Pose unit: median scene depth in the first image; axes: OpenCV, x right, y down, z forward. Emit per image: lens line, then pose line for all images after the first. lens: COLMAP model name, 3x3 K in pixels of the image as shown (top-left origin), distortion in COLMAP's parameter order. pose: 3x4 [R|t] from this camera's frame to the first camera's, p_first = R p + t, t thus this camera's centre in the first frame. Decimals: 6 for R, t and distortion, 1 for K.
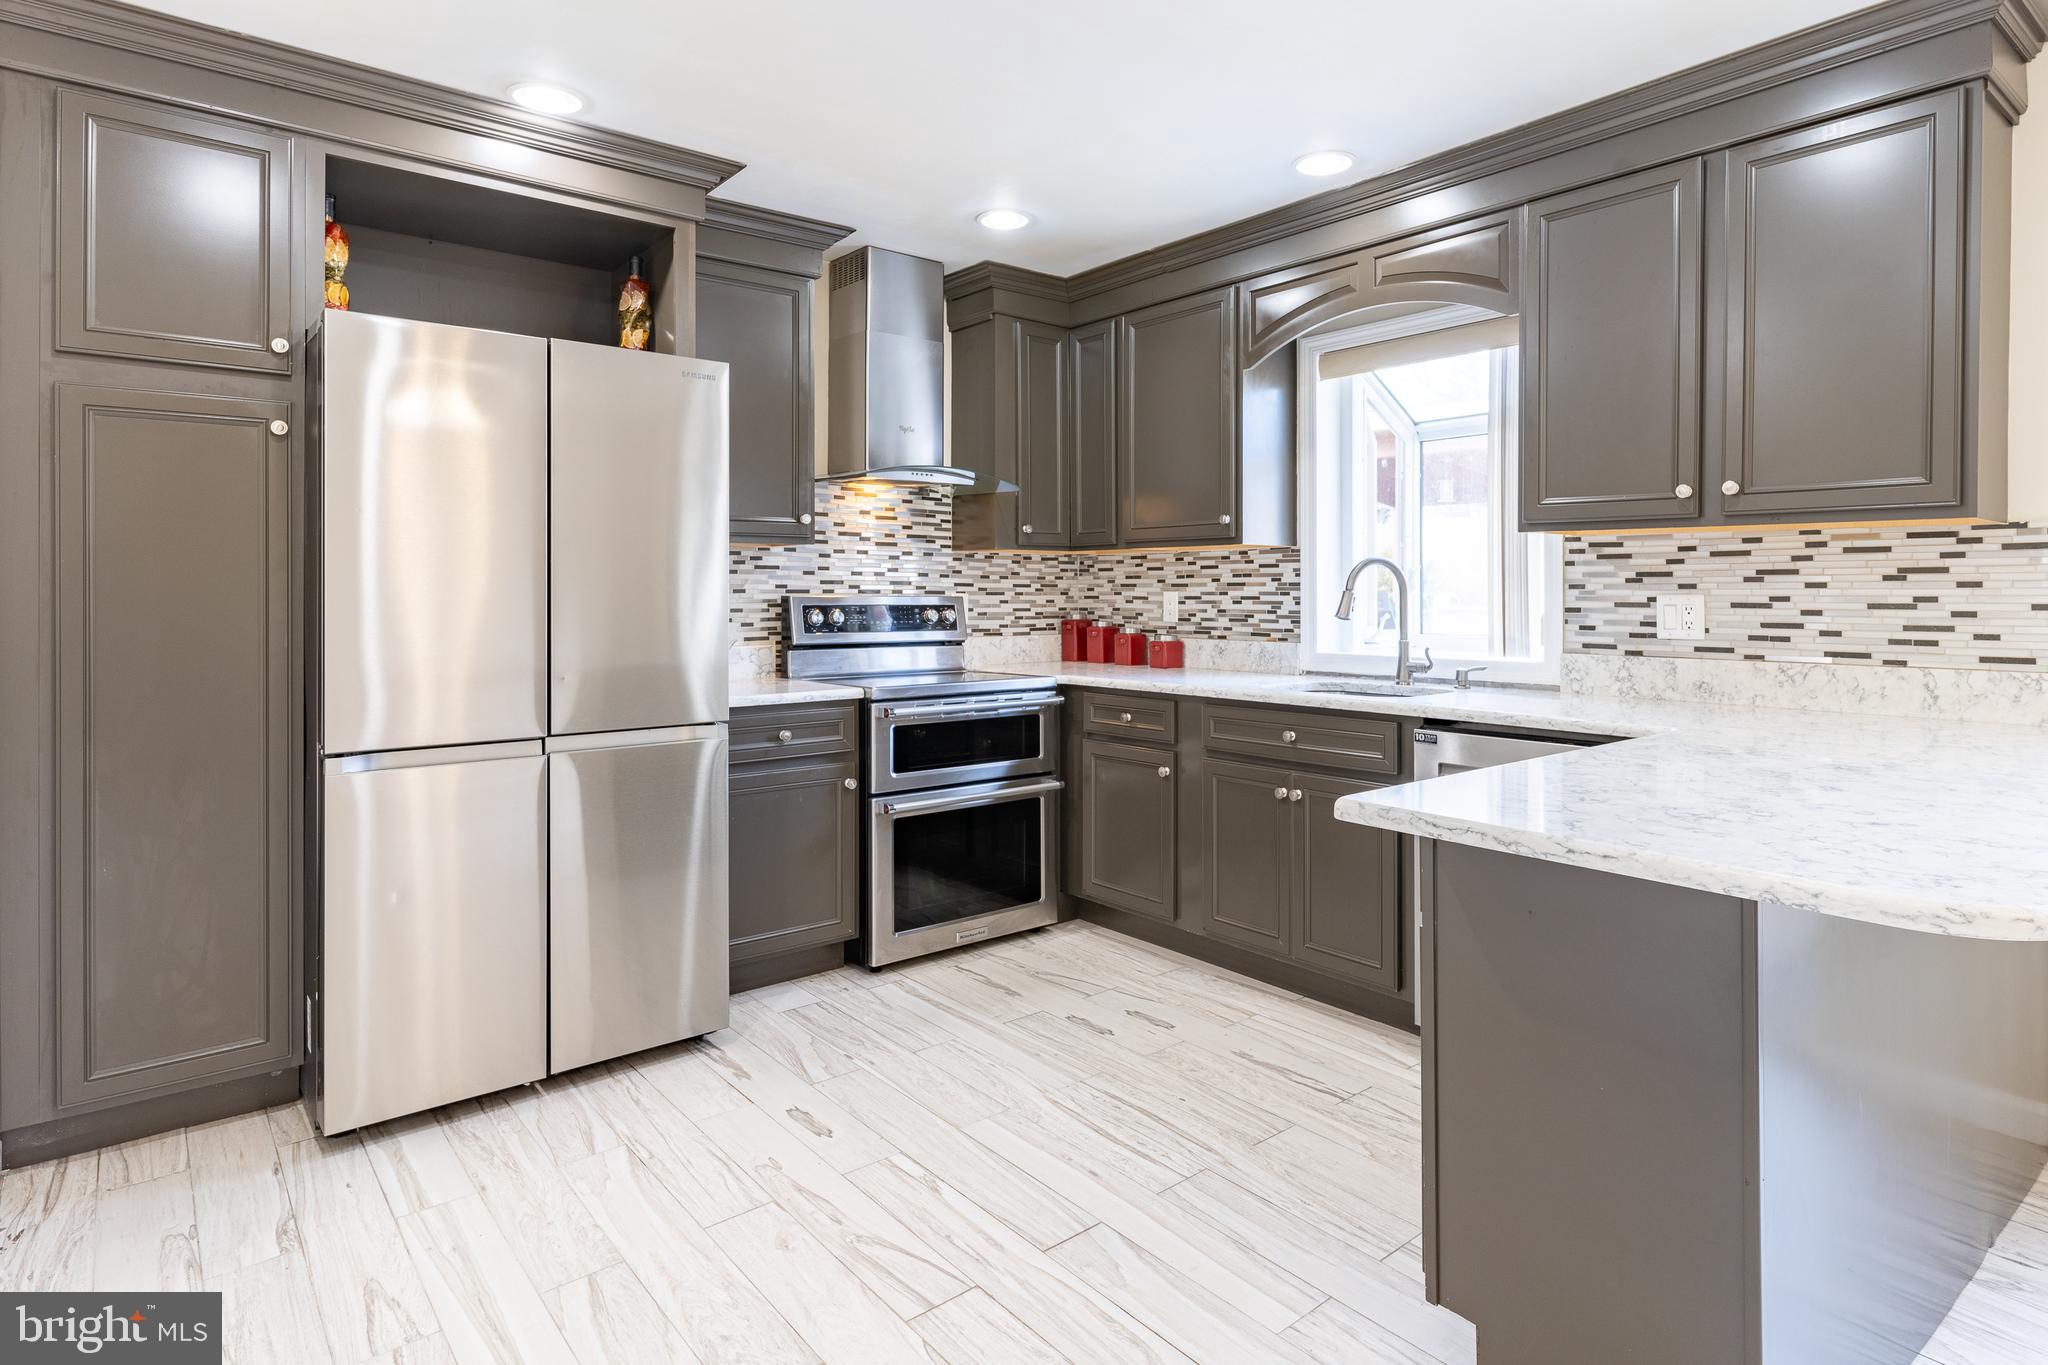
lens RADIAL K [[1117.9, 0, 1079.2], [0, 1117.9, 595.9], [0, 0, 1]] dist [0.004057, 0.000300]
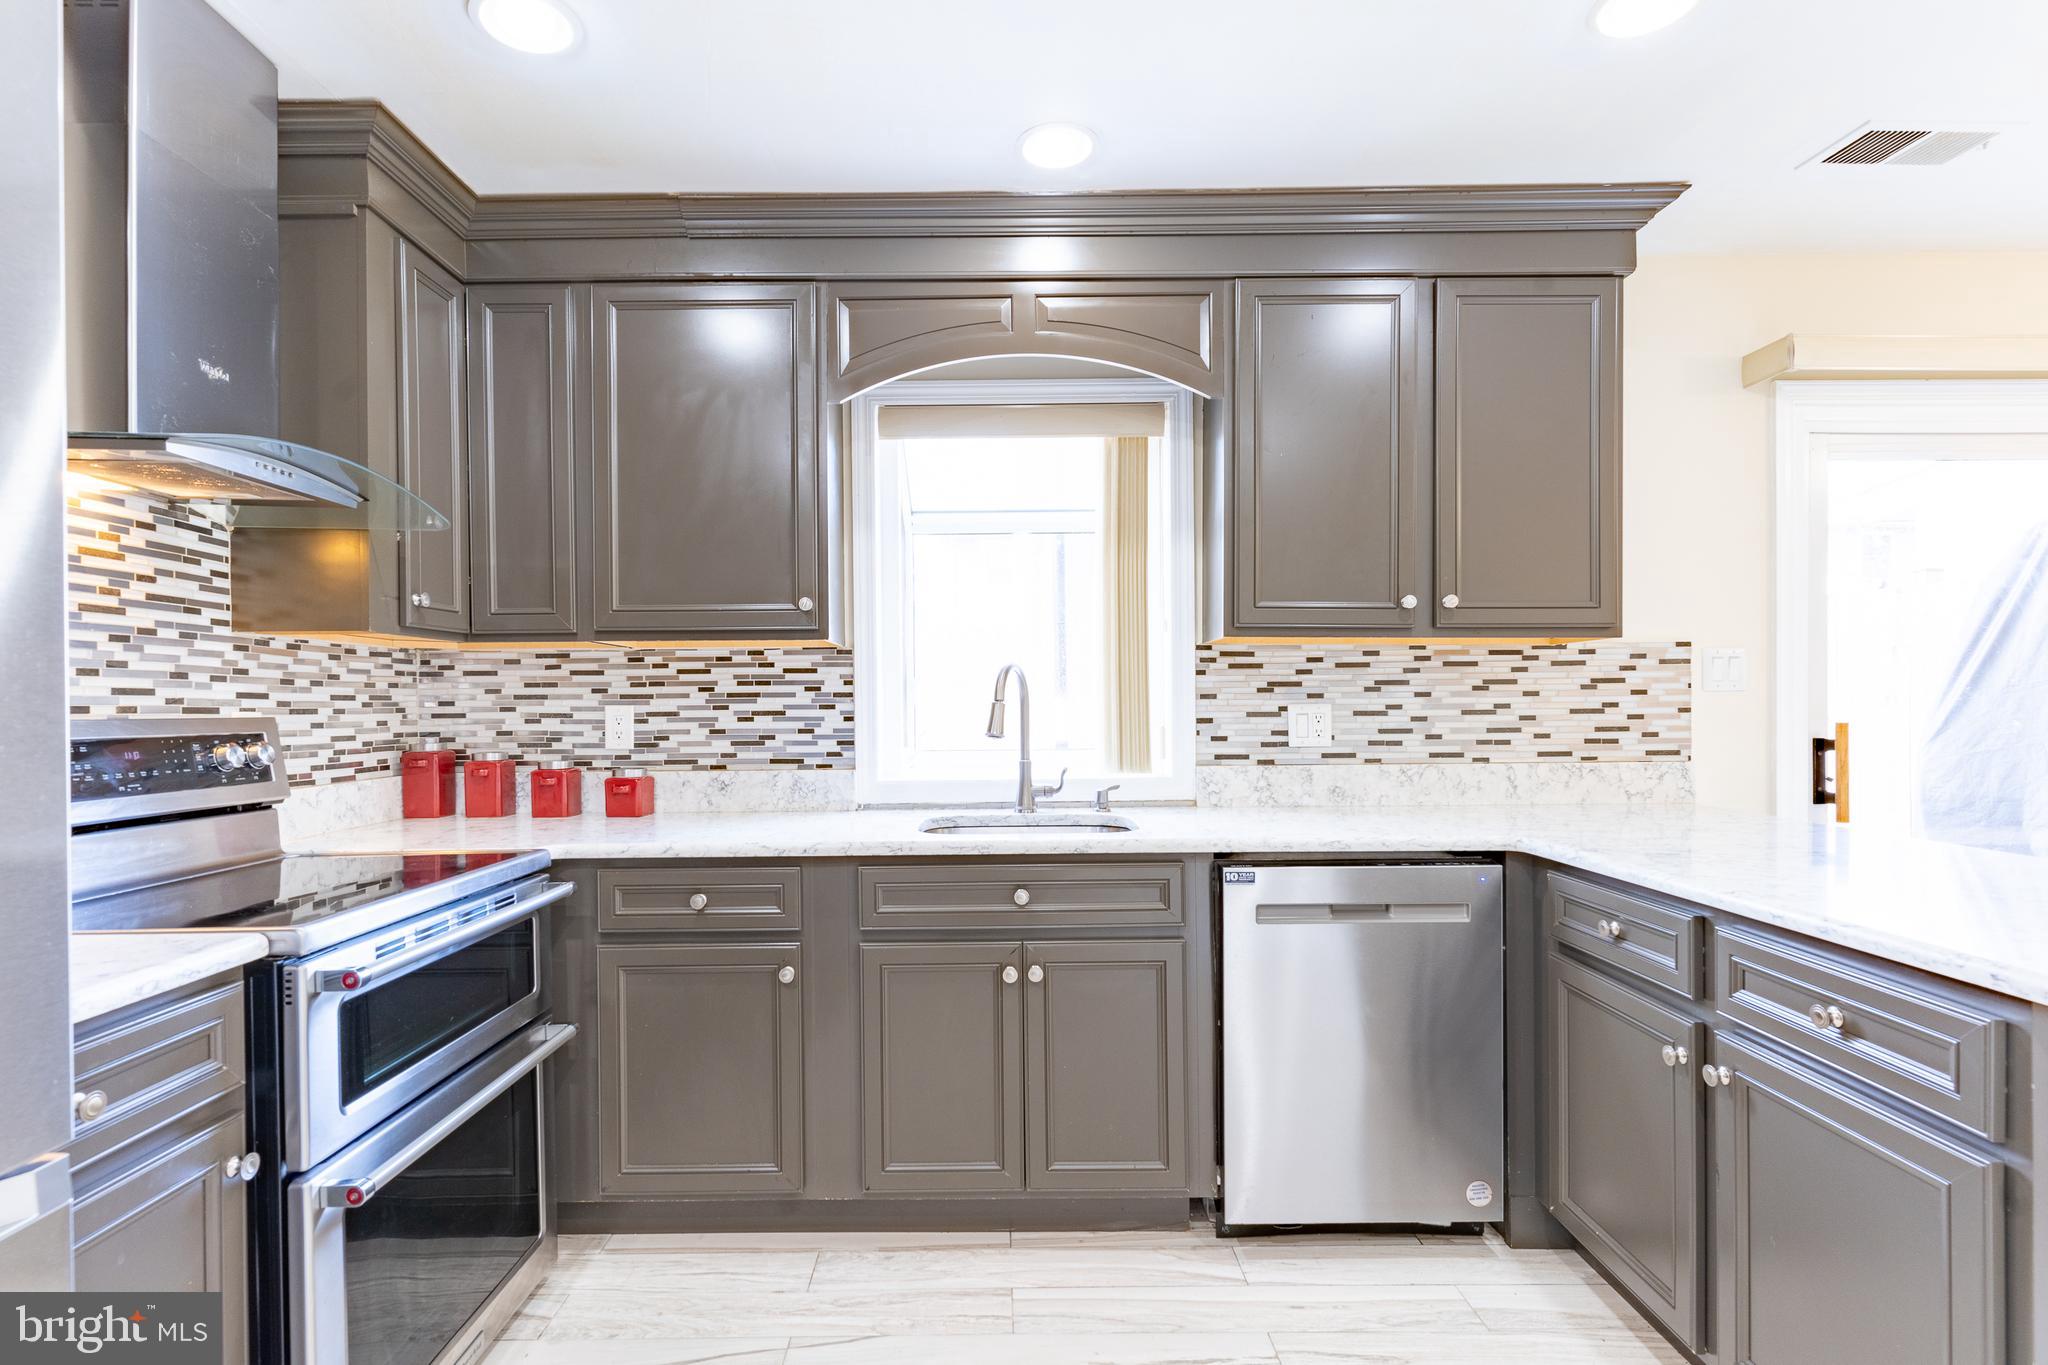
lens RADIAL K [[980.7, 0, 1004.3], [0, 980.7, 712.0], [0, 0, 1]] dist [-0.003911, 0.000400]
pose [[0.650453, -0.011197, 0.759464, -0.289486], [0.010274, 0.999930, 0.005943, -0.001517], [-0.759477, 0.003937, 0.650522, 0.535095]]
